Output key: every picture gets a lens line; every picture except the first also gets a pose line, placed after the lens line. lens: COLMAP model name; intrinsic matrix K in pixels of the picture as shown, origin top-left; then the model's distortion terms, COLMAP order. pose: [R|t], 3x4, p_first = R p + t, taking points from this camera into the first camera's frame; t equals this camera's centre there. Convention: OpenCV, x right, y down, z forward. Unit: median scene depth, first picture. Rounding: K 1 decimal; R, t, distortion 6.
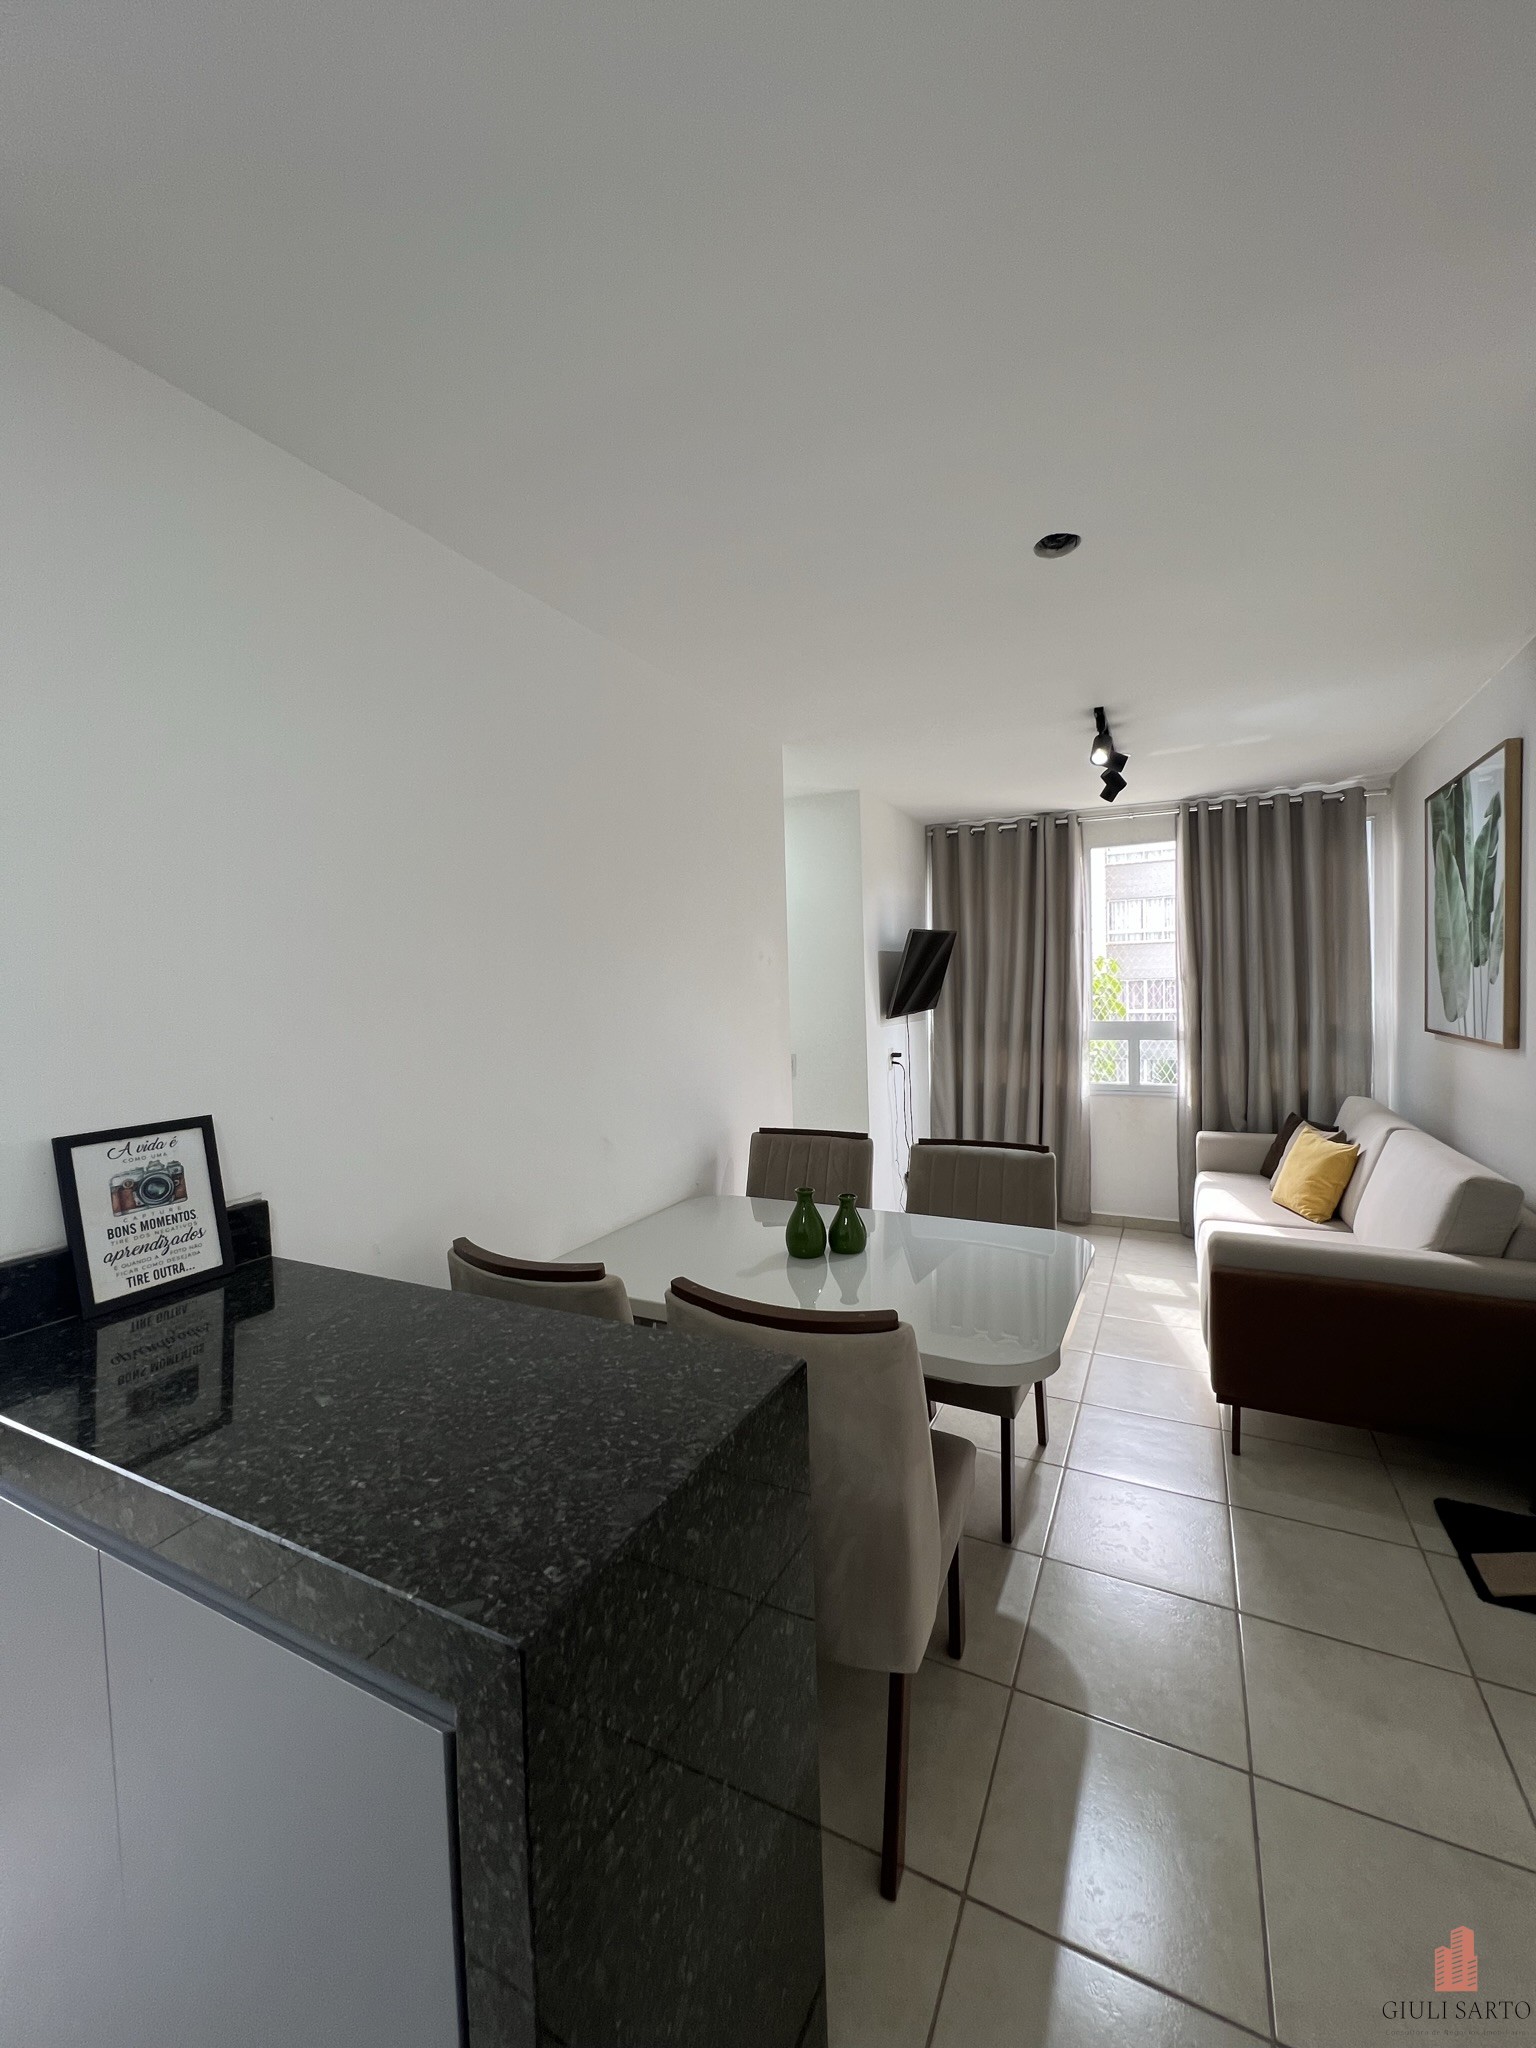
lens RADIAL K [[822.2, 0, 762.8], [0, 822.2, 1025.3], [0, 0, 1]] dist [-0.003592, 0.000948]
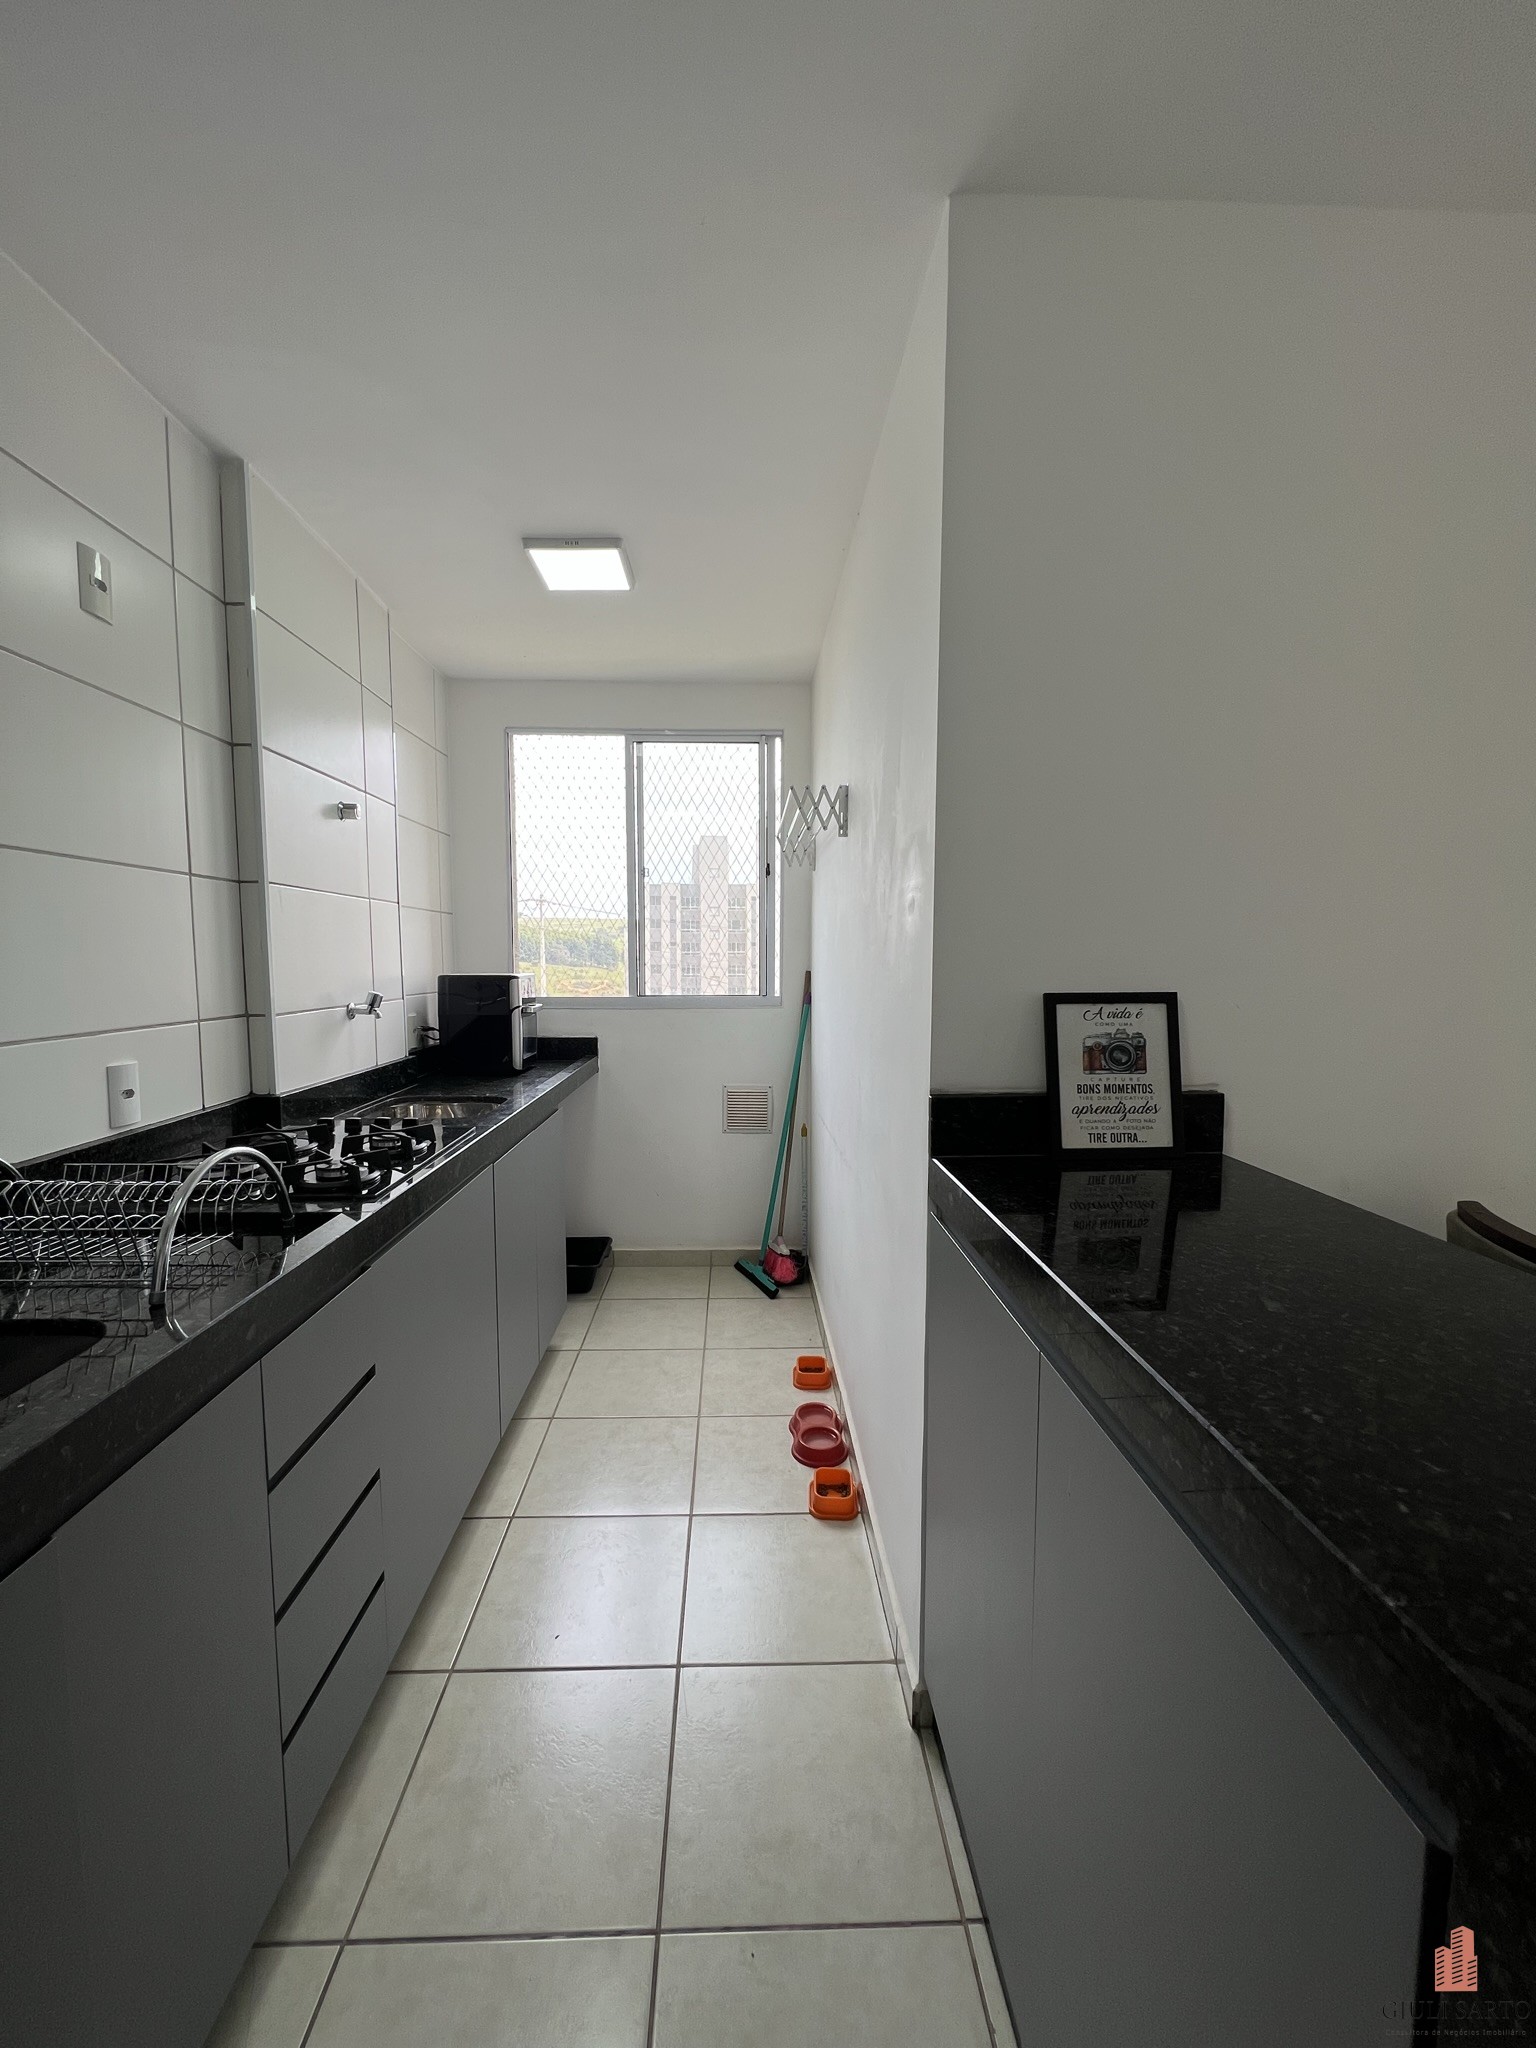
lens RADIAL K [[822.2, 0, 763.5], [0, 822.2, 1024.6], [0, 0, 1]] dist [-0.003592, 0.000948]
pose [[0.486275, 0.099392, -0.868135, -0.026460], [-0.051602, 0.995042, 0.085017, 0.036225], [0.872281, 0.003456, 0.488993, 0.041829]]
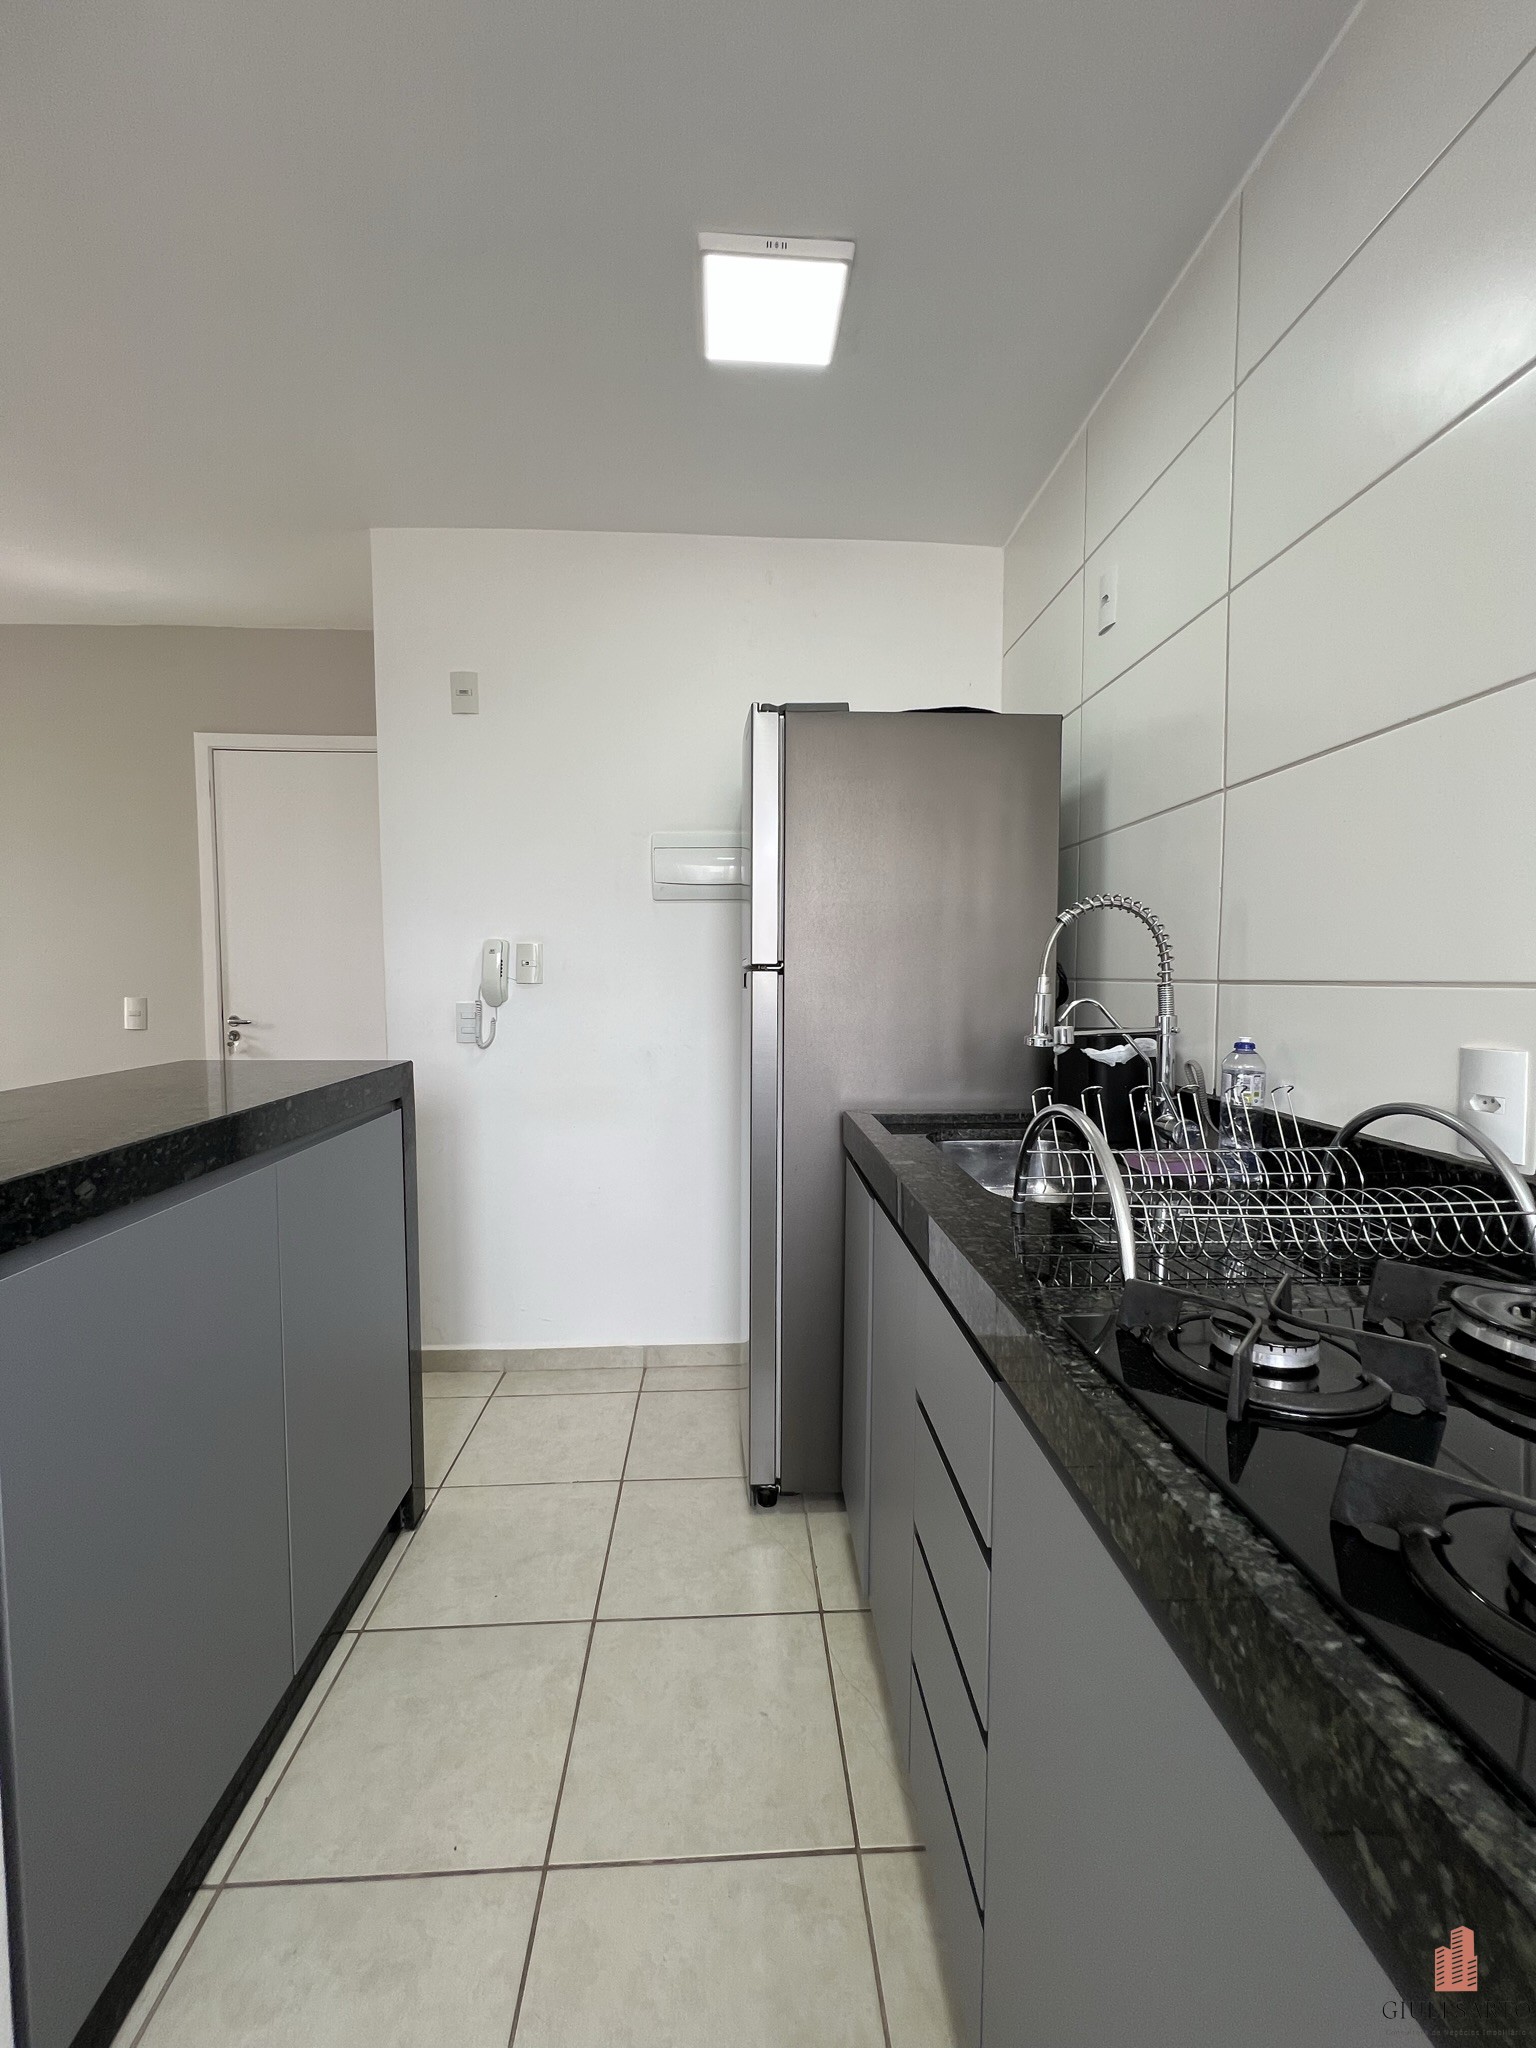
lens RADIAL K [[822.2, 0, 764.1], [0, 822.2, 1025.9], [0, 0, 1]] dist [-0.003592, 0.000948]
pose [[-0.498208, -0.025423, 0.866685, -0.607636], [0.050745, 0.997002, 0.058416, 0.082874], [-0.865571, 0.073084, -0.495424, 0.226984]]
